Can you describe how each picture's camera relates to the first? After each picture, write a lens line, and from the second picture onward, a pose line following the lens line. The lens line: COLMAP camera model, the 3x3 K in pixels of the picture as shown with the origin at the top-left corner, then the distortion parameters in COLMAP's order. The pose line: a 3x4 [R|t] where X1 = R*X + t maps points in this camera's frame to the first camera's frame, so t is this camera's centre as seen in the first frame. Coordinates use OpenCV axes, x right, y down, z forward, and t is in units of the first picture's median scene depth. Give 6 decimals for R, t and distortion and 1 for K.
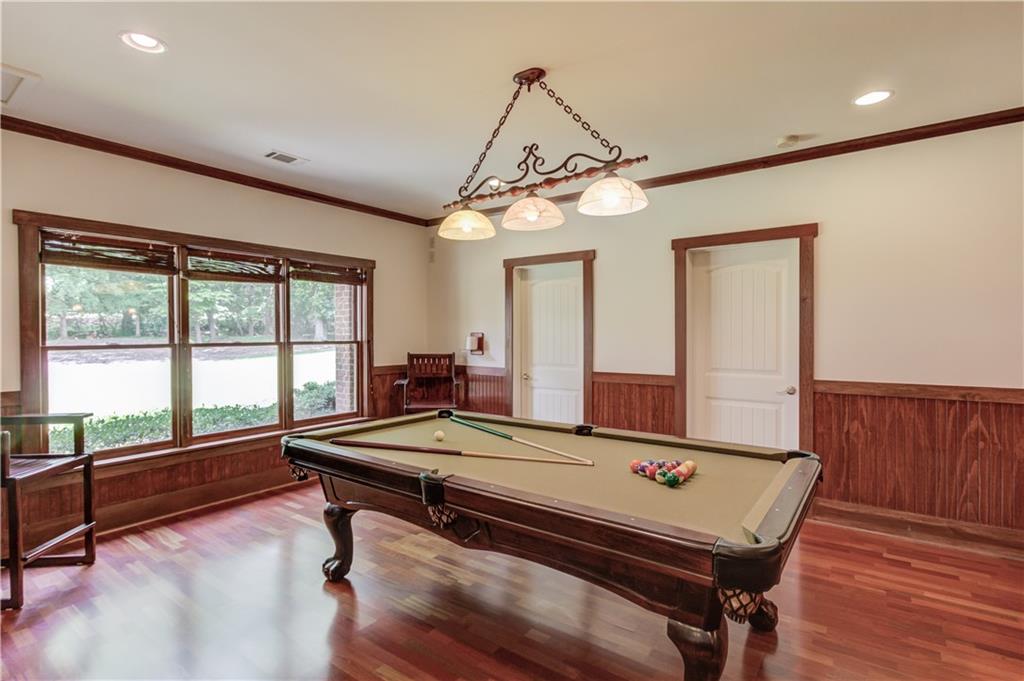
lens RADIAL K [[502.3, 0, 515.9], [0, 502.3, 335.5], [0, 0, 1]] dist [-0.005842, 0.002370]
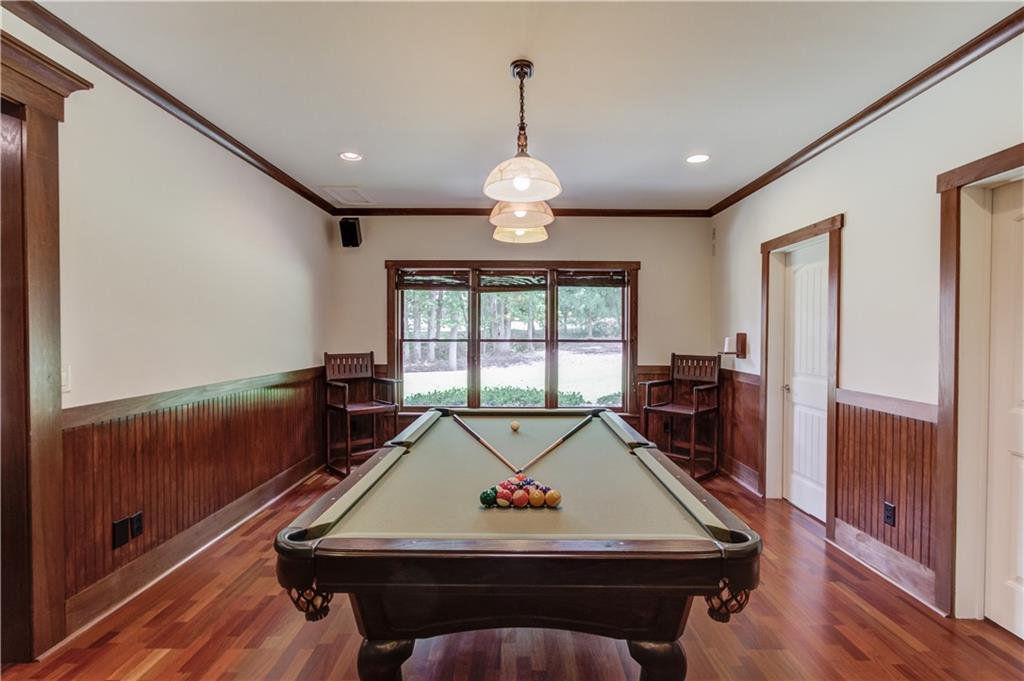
lens RADIAL K [[502.3, 0, 520.3], [0, 502.3, 341.2], [0, 0, 1]] dist [-0.005842, 0.002370]
pose [[0.598679, 0.018143, -0.800783, 0.401032], [-0.006411, 0.999820, 0.017860, -0.003944], [0.800963, -0.005559, 0.598688, 0.198959]]
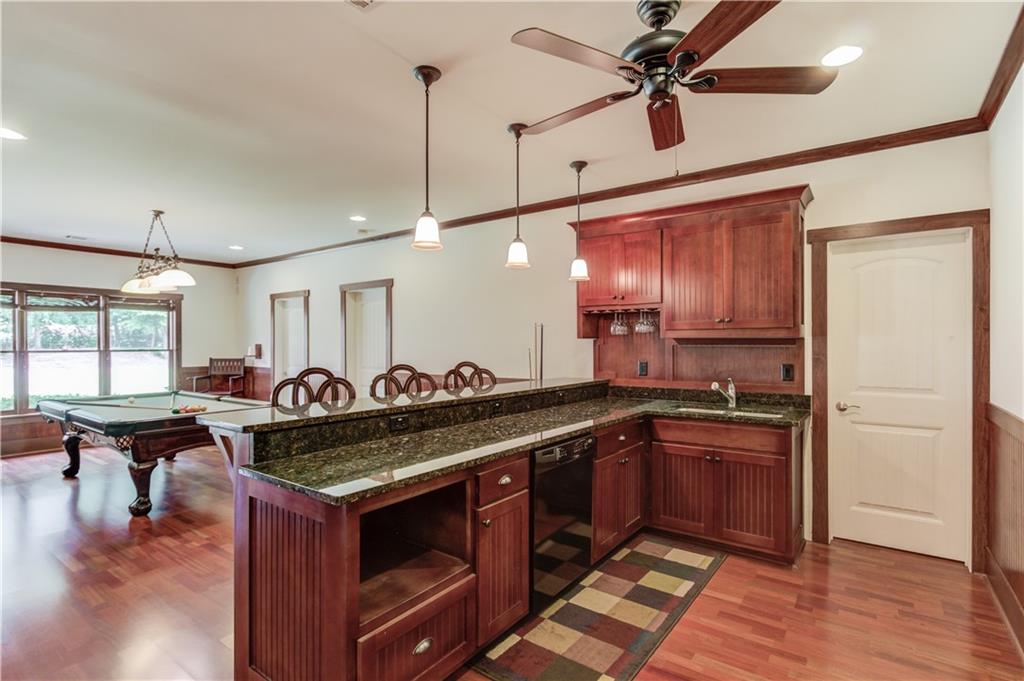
lens RADIAL K [[502.3, 0, 515.4], [0, 502.3, 344.3], [0, 0, 1]] dist [-0.005842, 0.002370]
pose [[1.000000, -0.000106, -0.000784, 0.697269], [0.000107, 0.999999, 0.001209, -0.005561], [0.000784, -0.001209, 0.999999, -0.461699]]
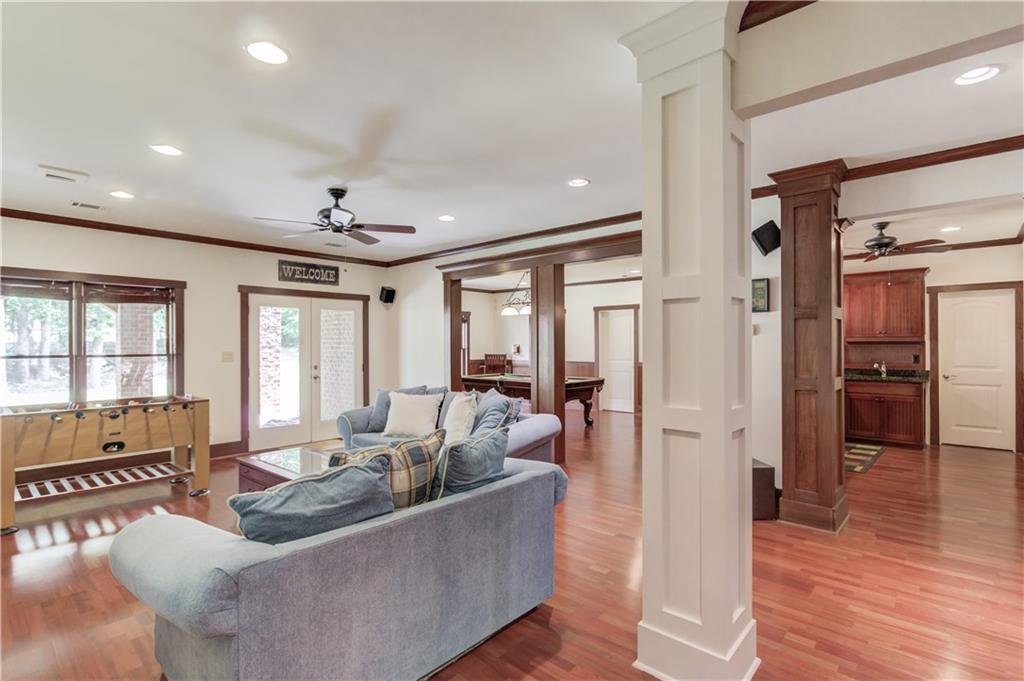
lens RADIAL K [[502.3, 0, 514.4], [0, 502.3, 343.1], [0, 0, 1]] dist [-0.005842, 0.002370]
pose [[0.994464, -0.001288, -0.105071, 0.148132], [0.000978, 0.999995, -0.003002, -0.005594], [0.105074, 0.002883, 0.994460, -1.212455]]
